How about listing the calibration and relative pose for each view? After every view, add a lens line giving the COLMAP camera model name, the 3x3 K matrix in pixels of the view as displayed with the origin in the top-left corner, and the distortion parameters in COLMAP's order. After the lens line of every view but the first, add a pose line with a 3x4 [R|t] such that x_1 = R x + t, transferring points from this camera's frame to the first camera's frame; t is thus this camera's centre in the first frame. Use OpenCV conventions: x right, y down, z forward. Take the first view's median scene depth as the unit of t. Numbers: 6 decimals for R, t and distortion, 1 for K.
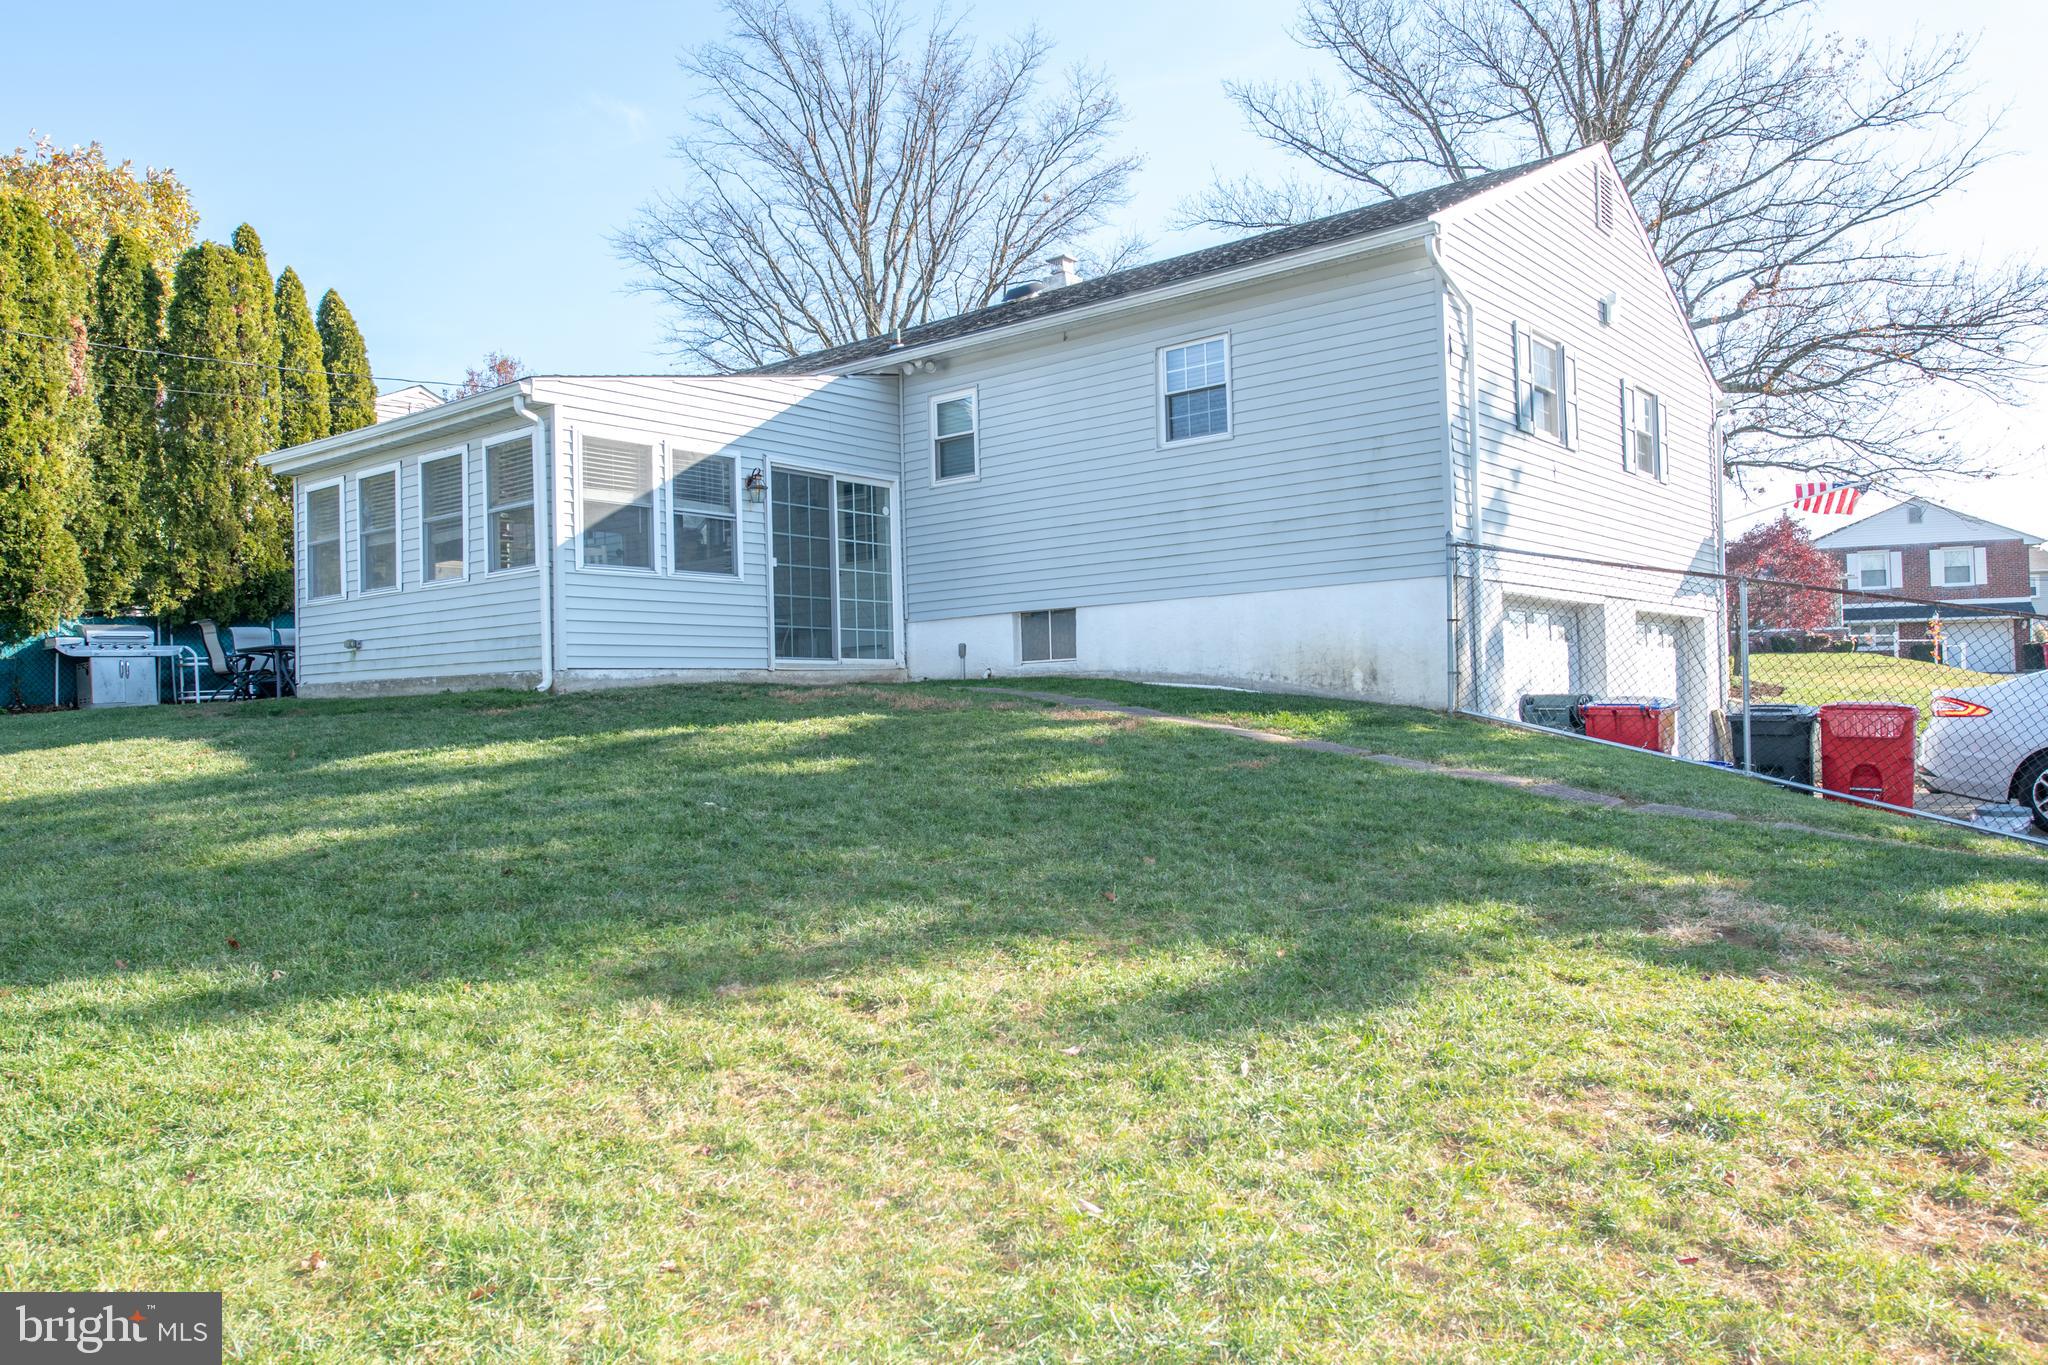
lens RADIAL K [[1594.6, 0, 1024.0], [0, 1594.6, 682.5], [0, 0, 1]] dist [-0.003988, -0.004512]
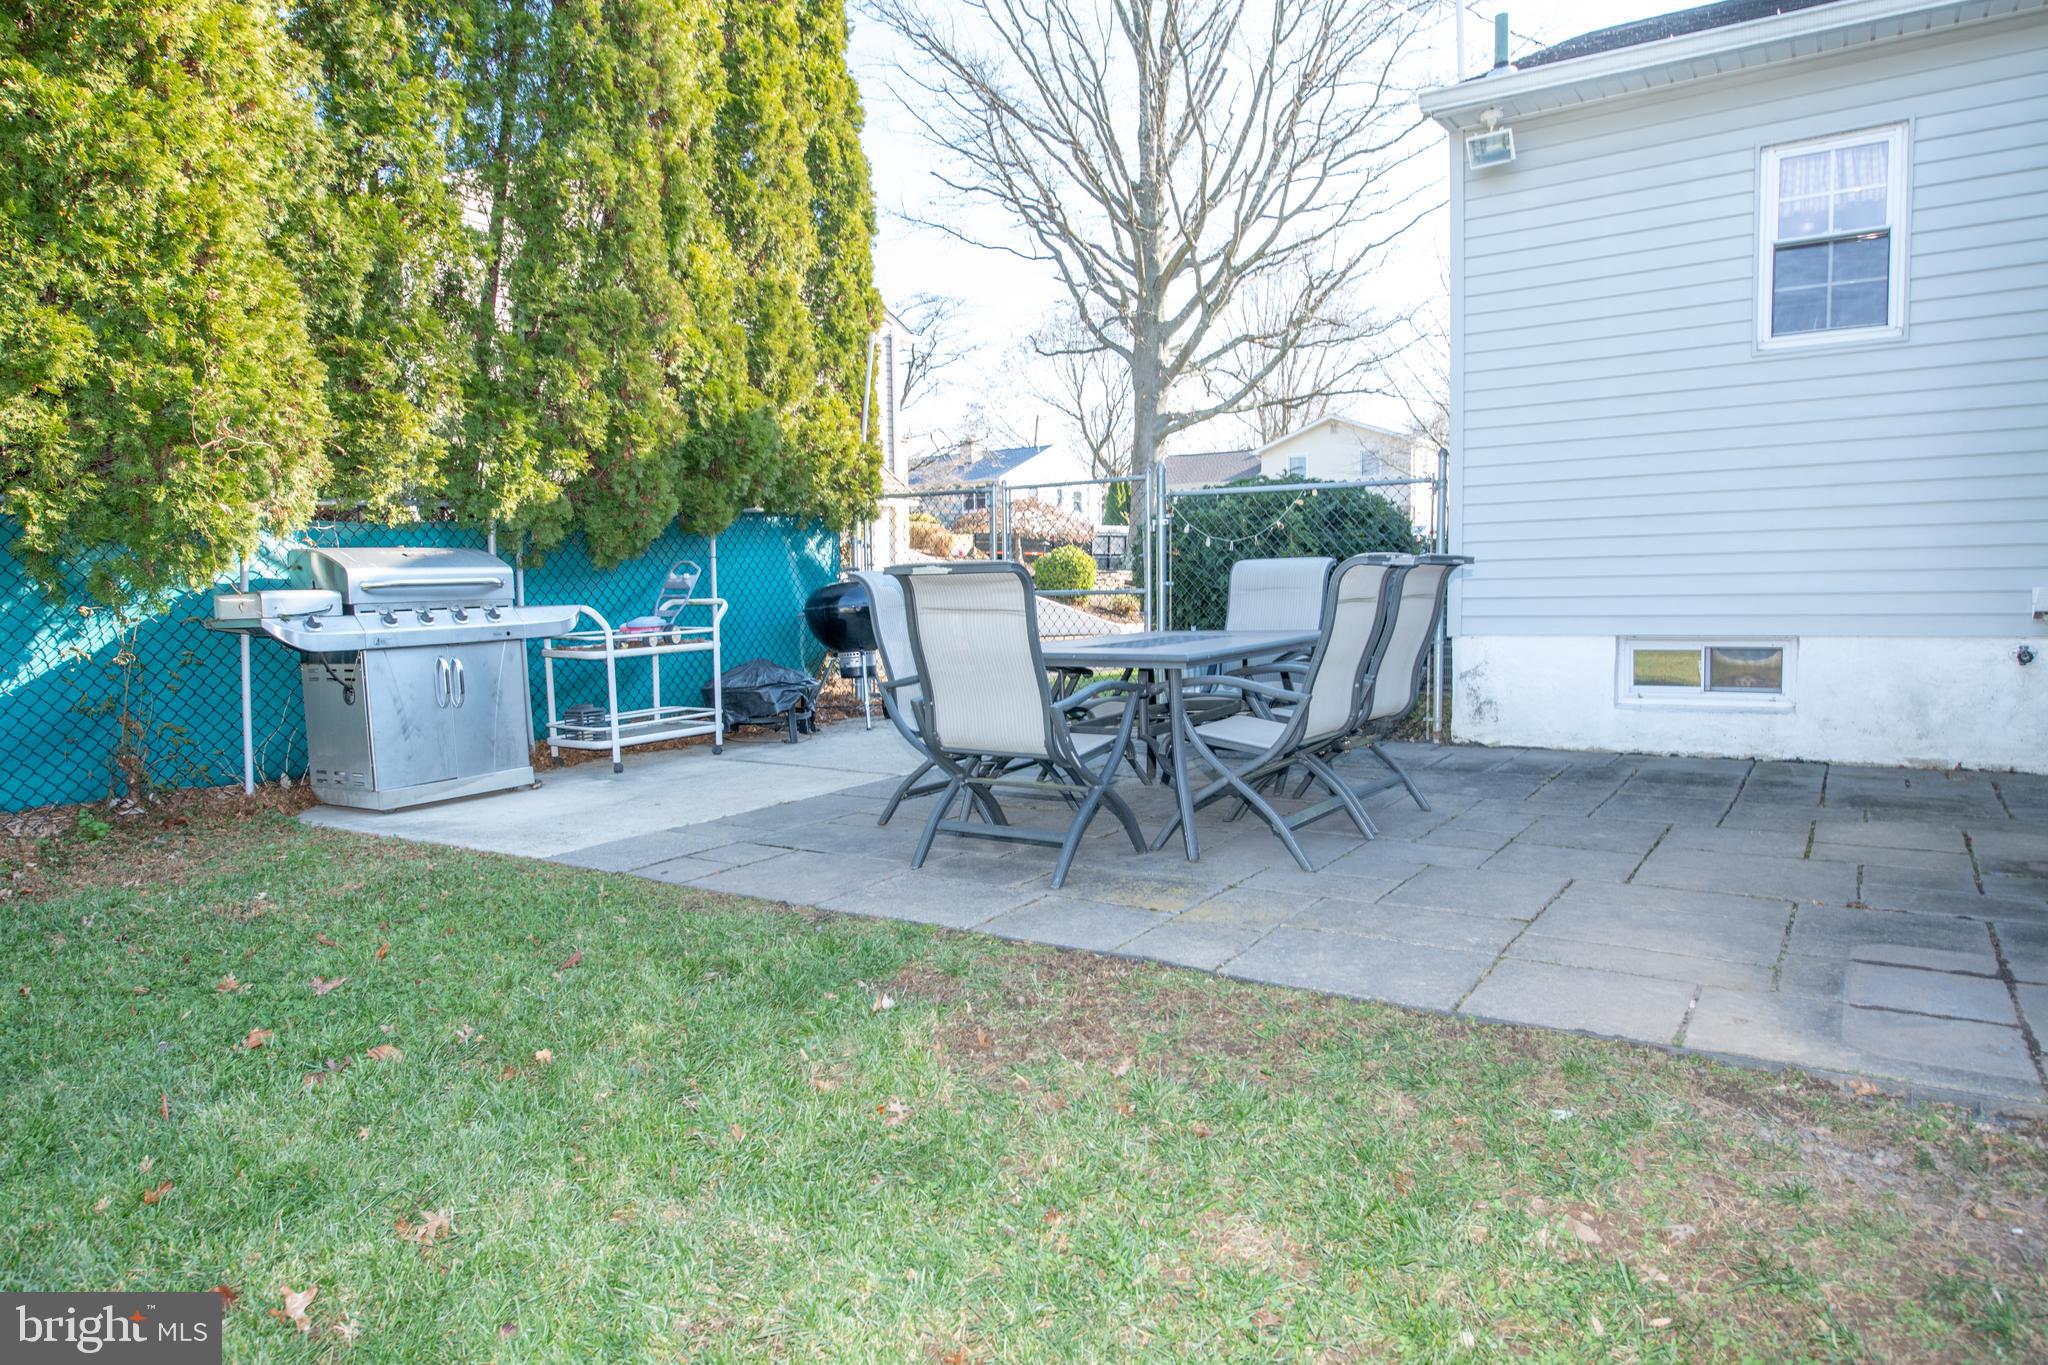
lens RADIAL K [[1254.1, 0, 972.2], [0, 1254.1, 682.9], [0, 0, 1]] dist [-0.034155, 0.000638]
pose [[0.988659, -0.004482, 0.150114, -0.498967], [-0.009665, 0.995584, 0.093381, -0.034168], [-0.149870, -0.093772, 0.984249, 0.725514]]
